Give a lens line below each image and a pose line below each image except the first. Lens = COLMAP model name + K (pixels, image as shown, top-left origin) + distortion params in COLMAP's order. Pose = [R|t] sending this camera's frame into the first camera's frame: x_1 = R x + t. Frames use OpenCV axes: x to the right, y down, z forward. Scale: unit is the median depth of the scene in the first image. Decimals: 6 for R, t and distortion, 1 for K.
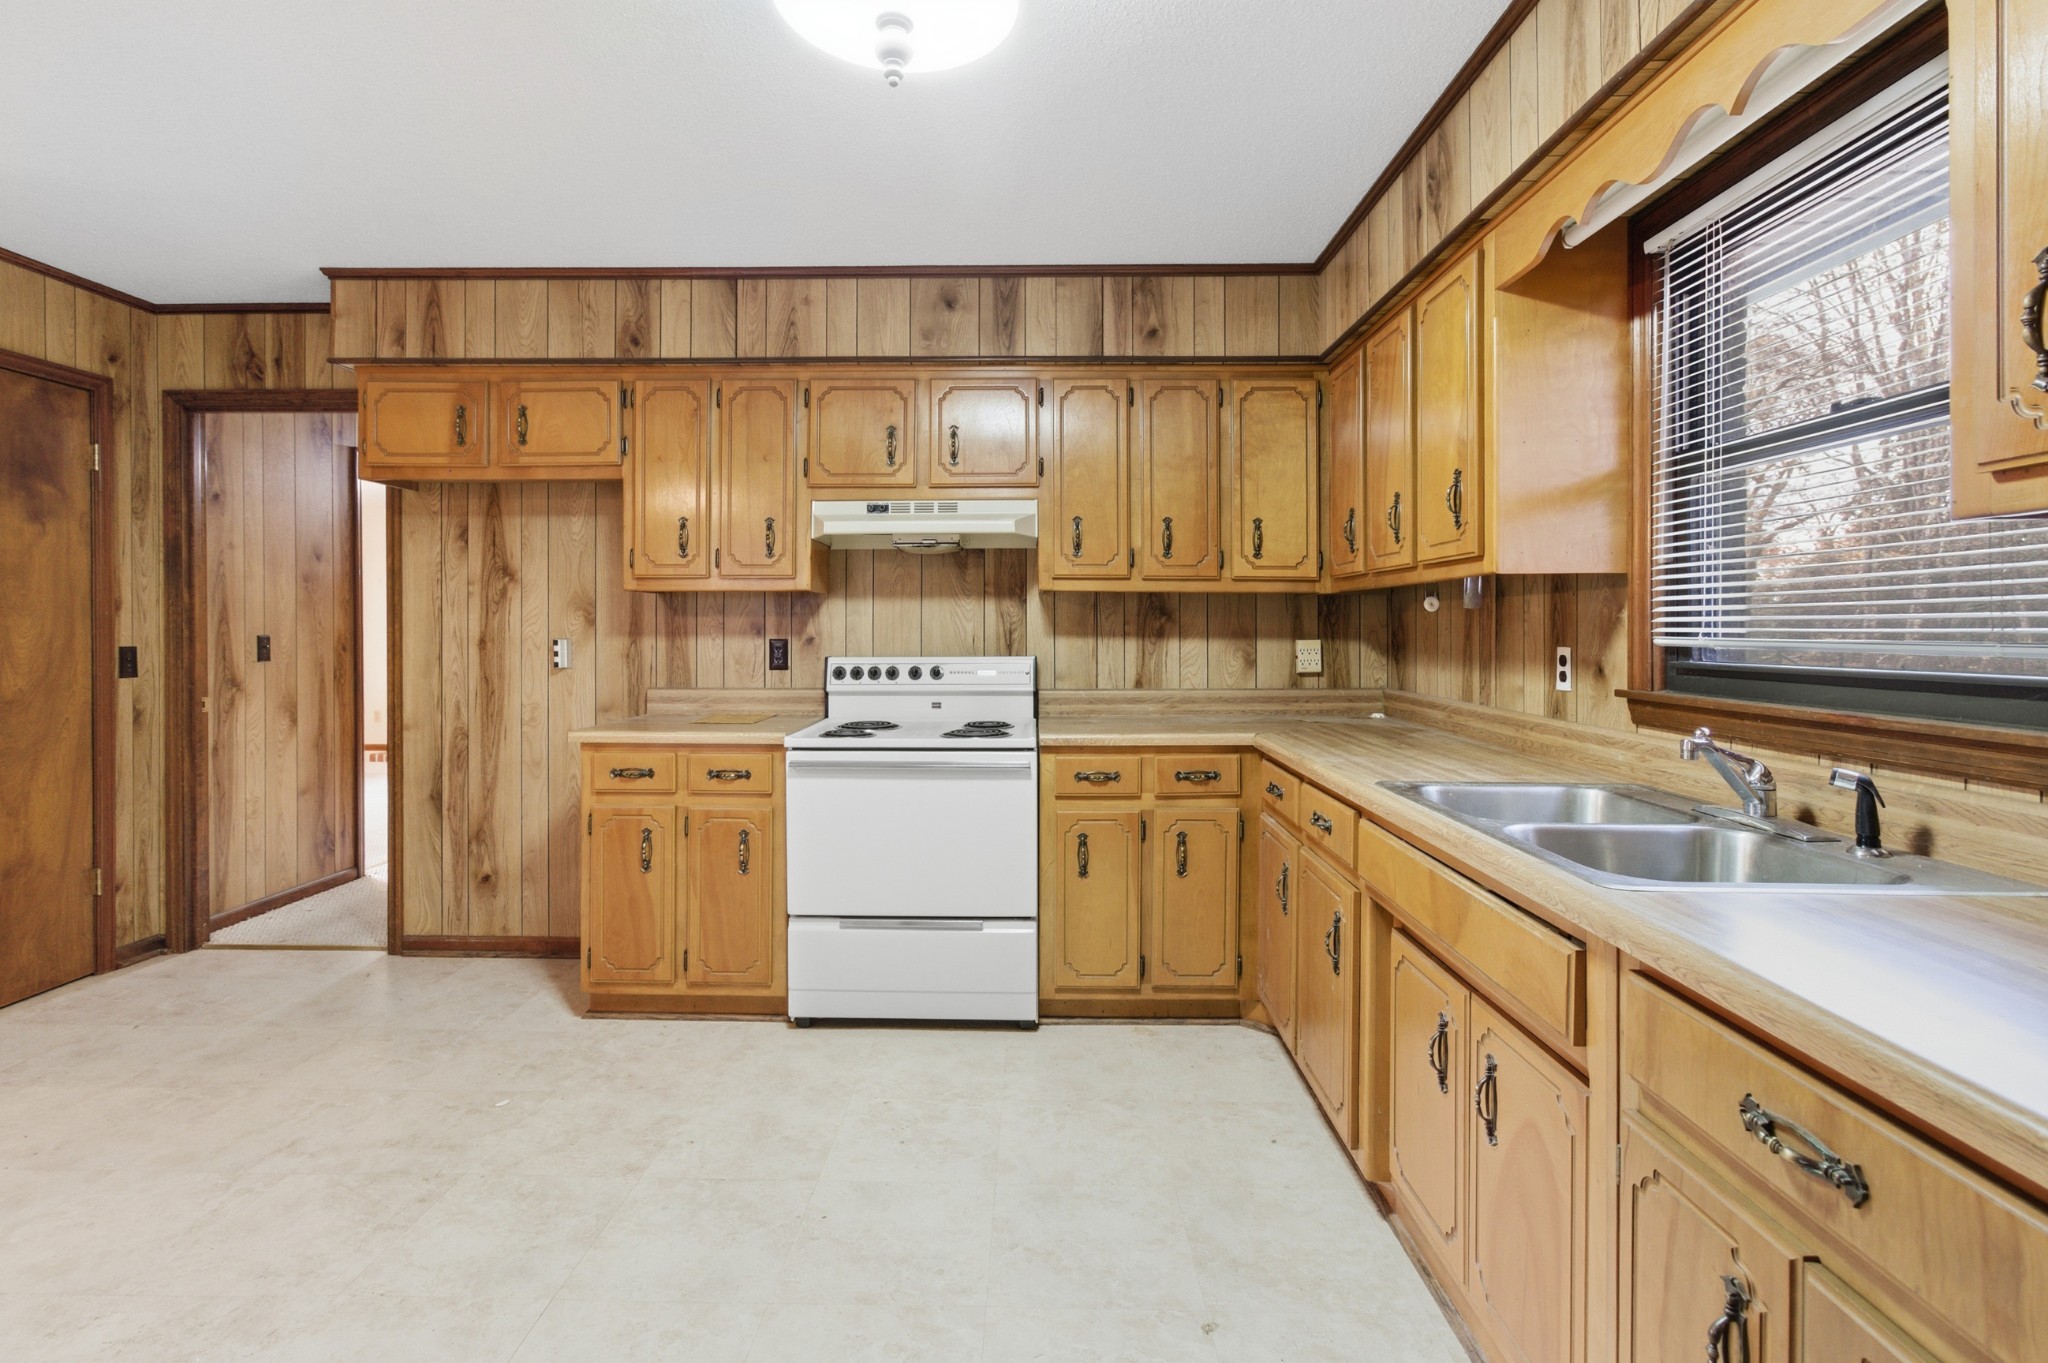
lens RADIAL K [[969.4, 0, 1017.2], [0, 969.4, 643.7], [0, 0, 1]] dist [-0.014265, 0.009930]
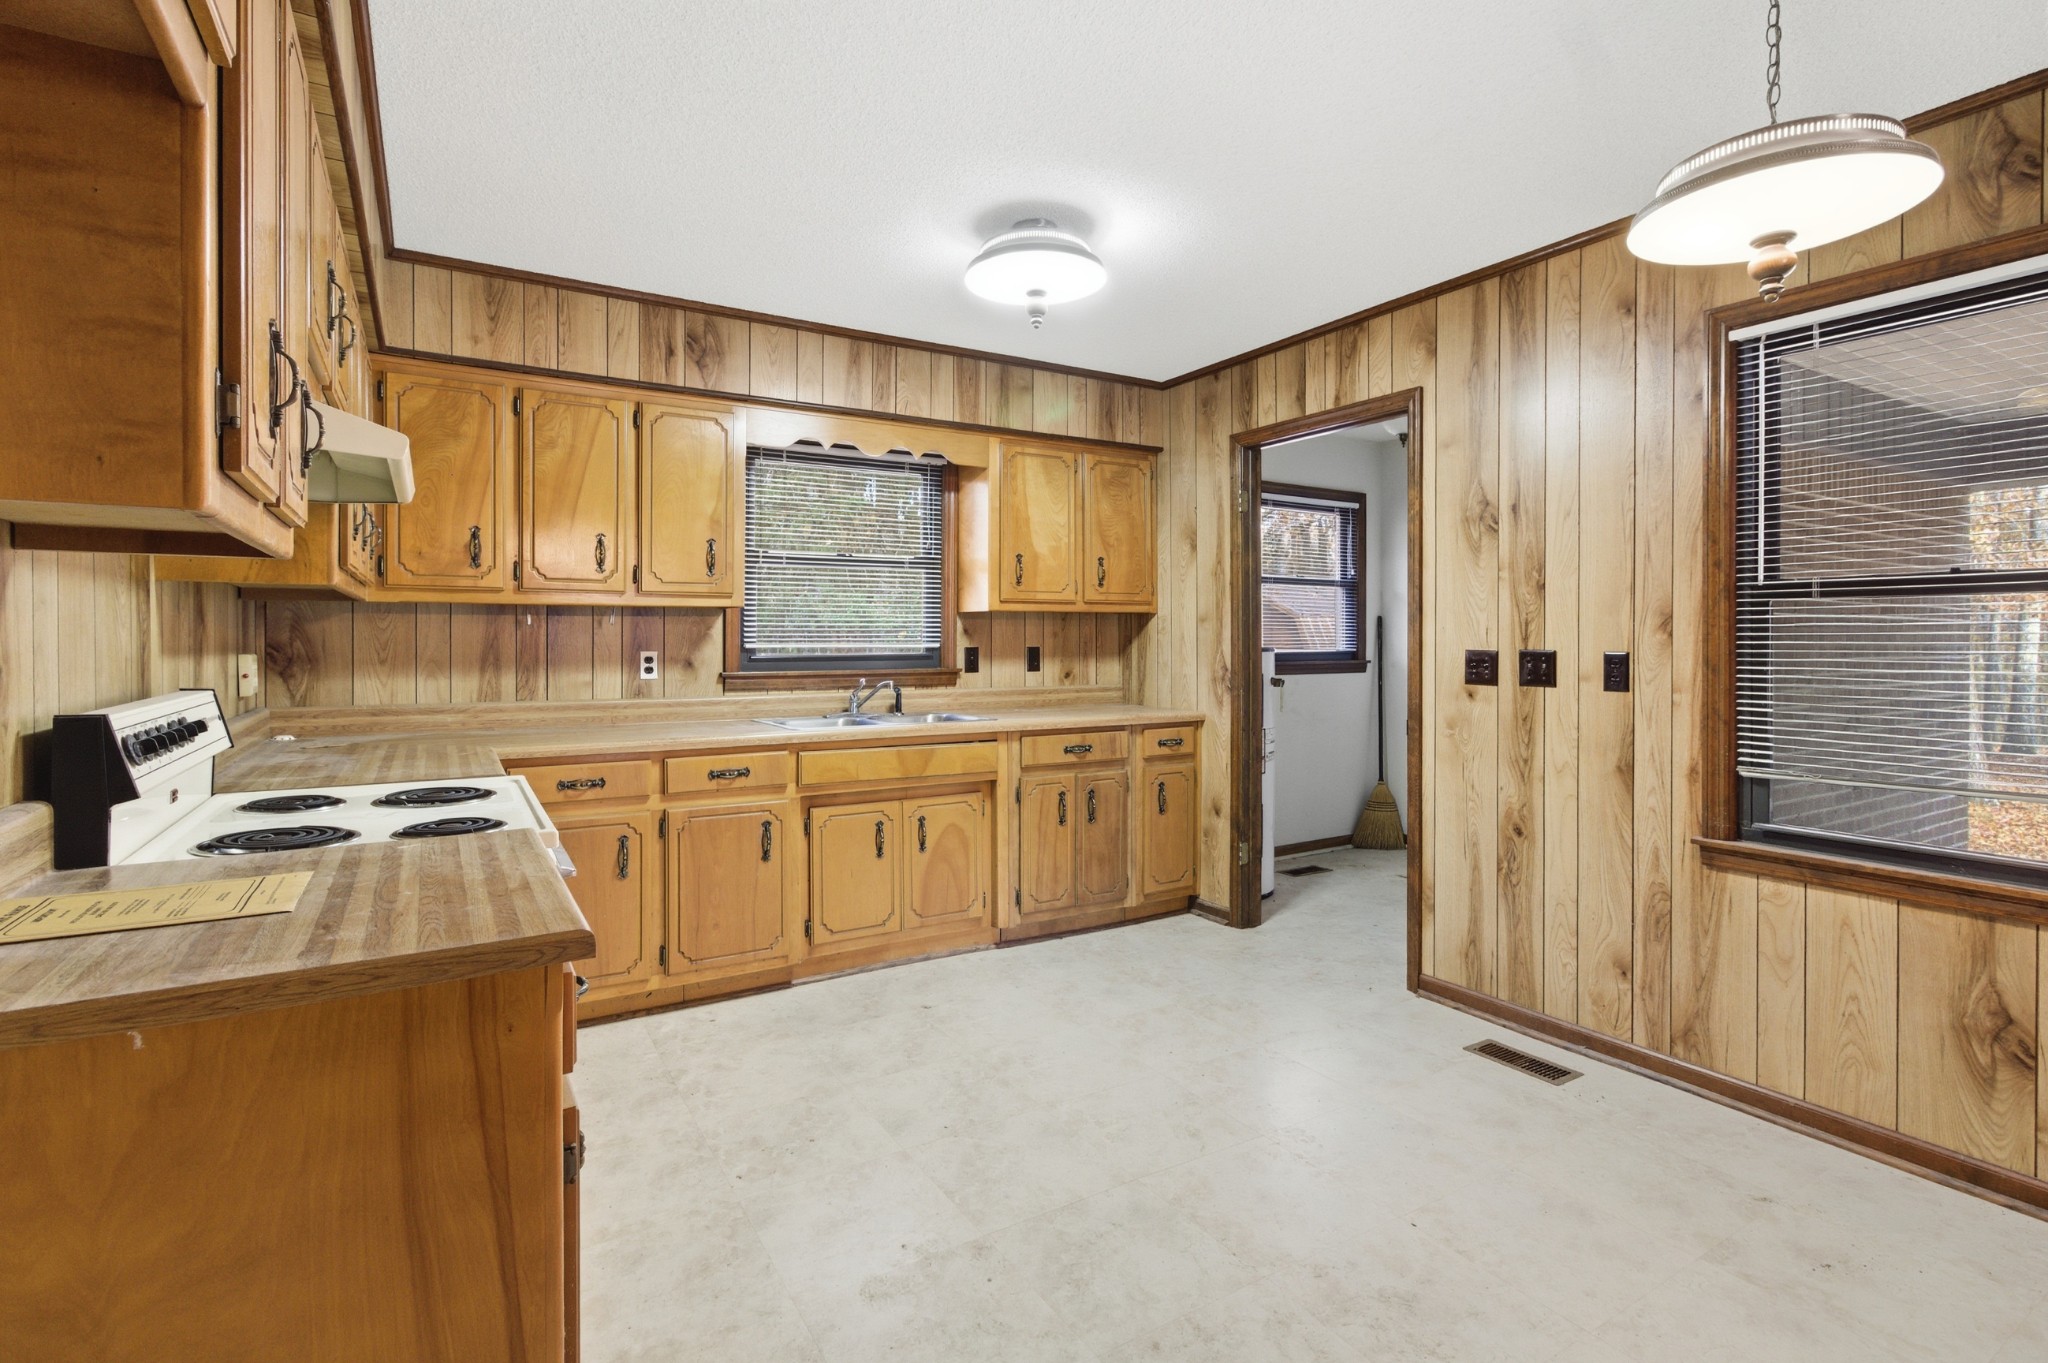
lens RADIAL K [[971.2, 0, 1018.5], [0, 971.2, 640.1], [0, 0, 1]] dist [-0.057913, 0.084733]
pose [[-0.531168, -0.002423, 0.847263, -0.730147], [0.013058, 0.999854, 0.011045, -0.016197], [-0.847166, 0.016930, -0.531058, 0.893915]]
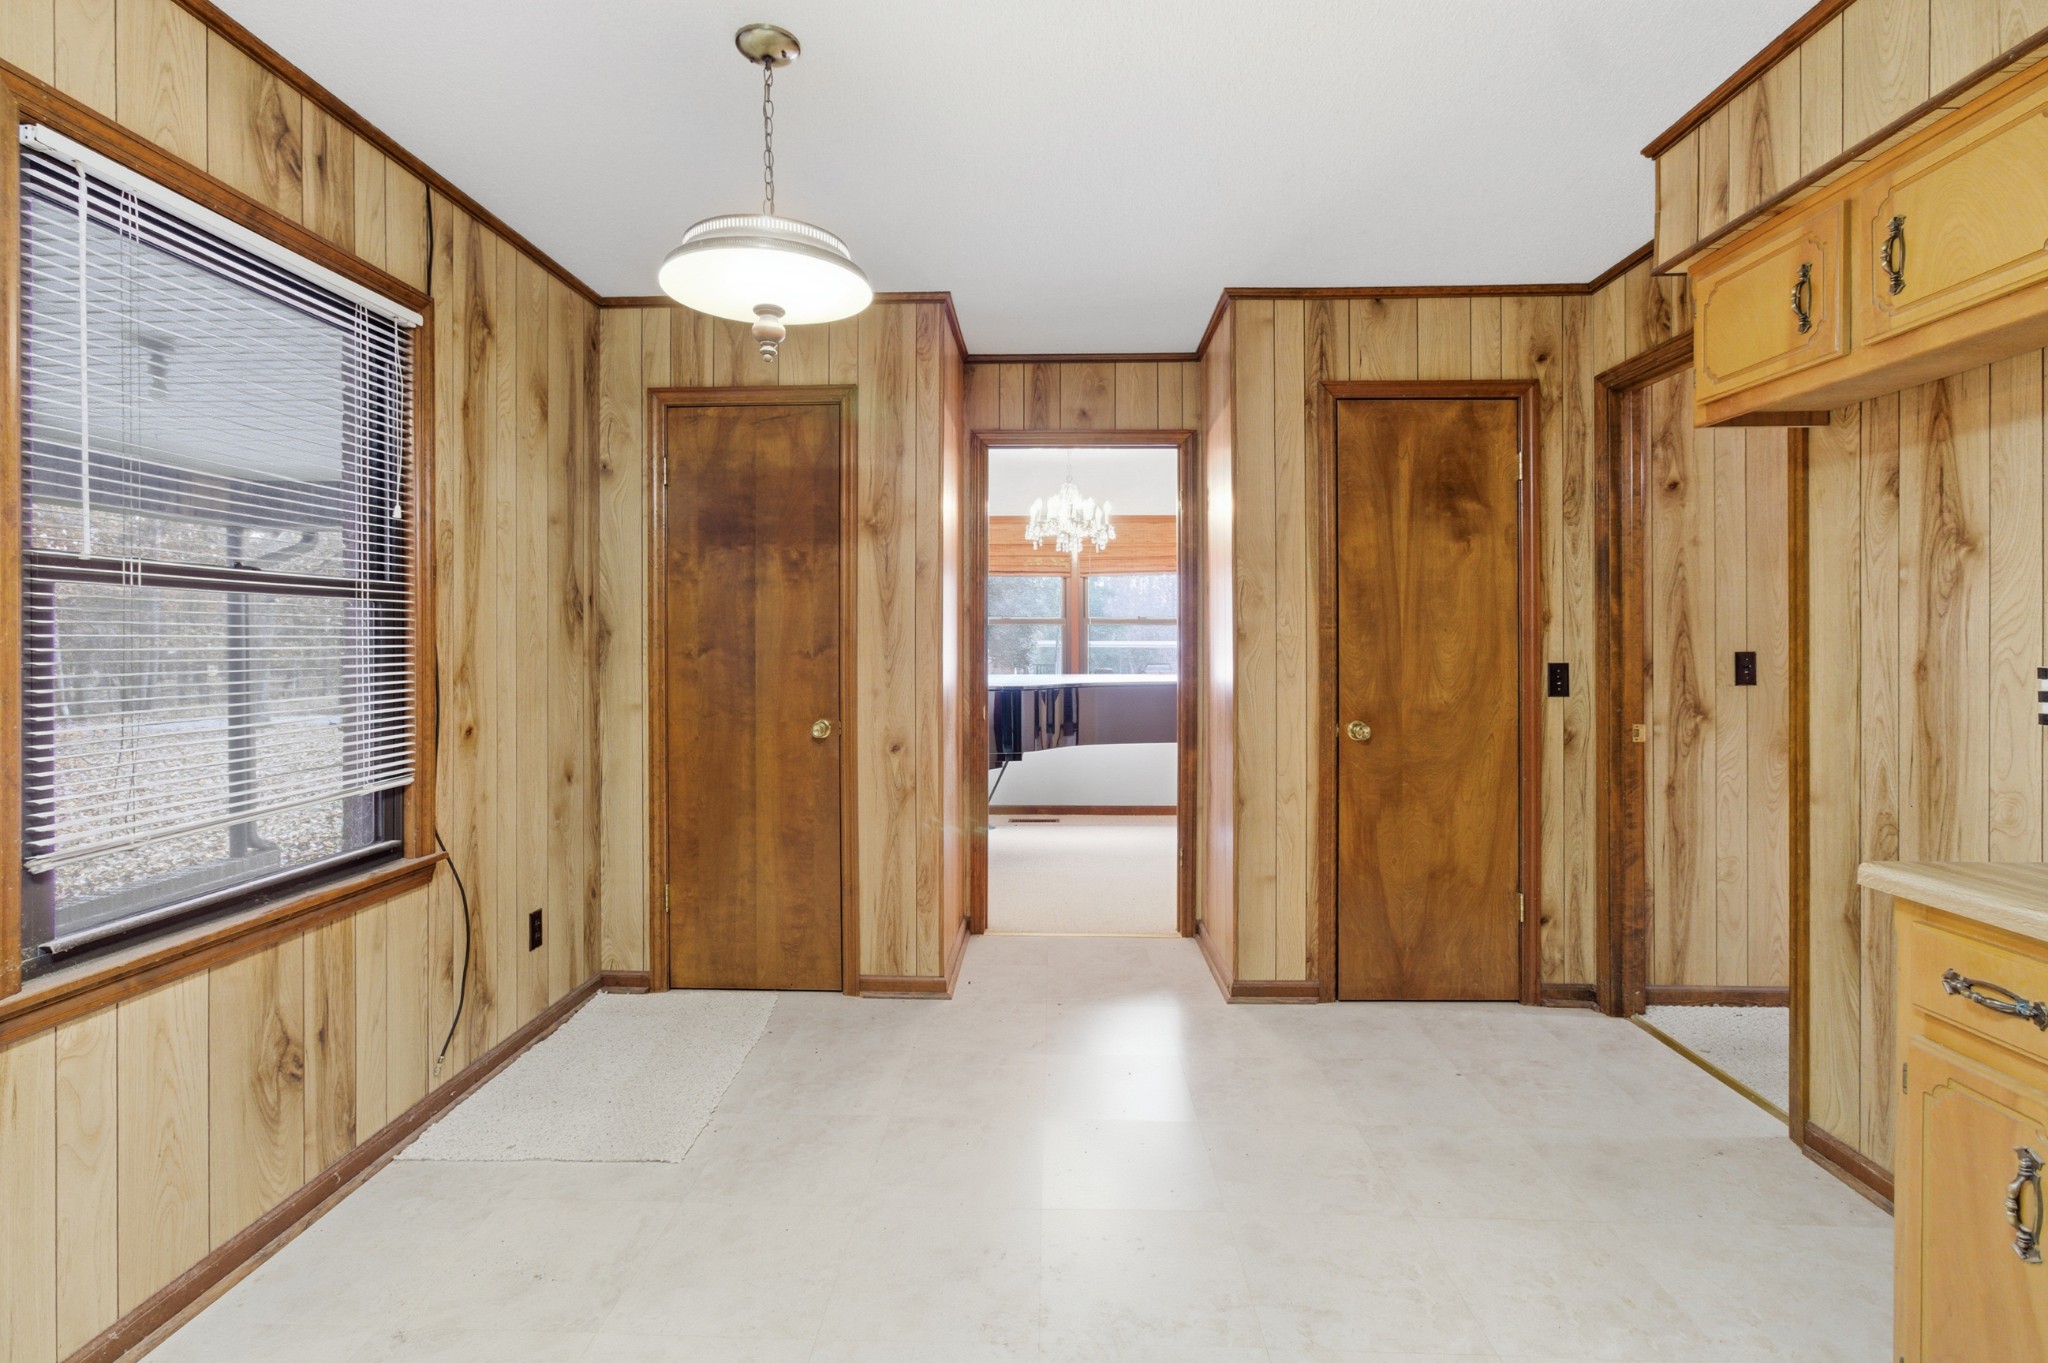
lens RADIAL K [[969.4, 0, 1017.2], [0, 969.4, 643.7], [0, 0, 1]] dist [-0.014265, 0.009930]
pose [[-0.025954, 0.000401, -0.999663, 0.020264], [-0.012976, 0.999916, 0.000738, -0.009583], [0.999579, 0.012991, -0.025947, 0.503253]]
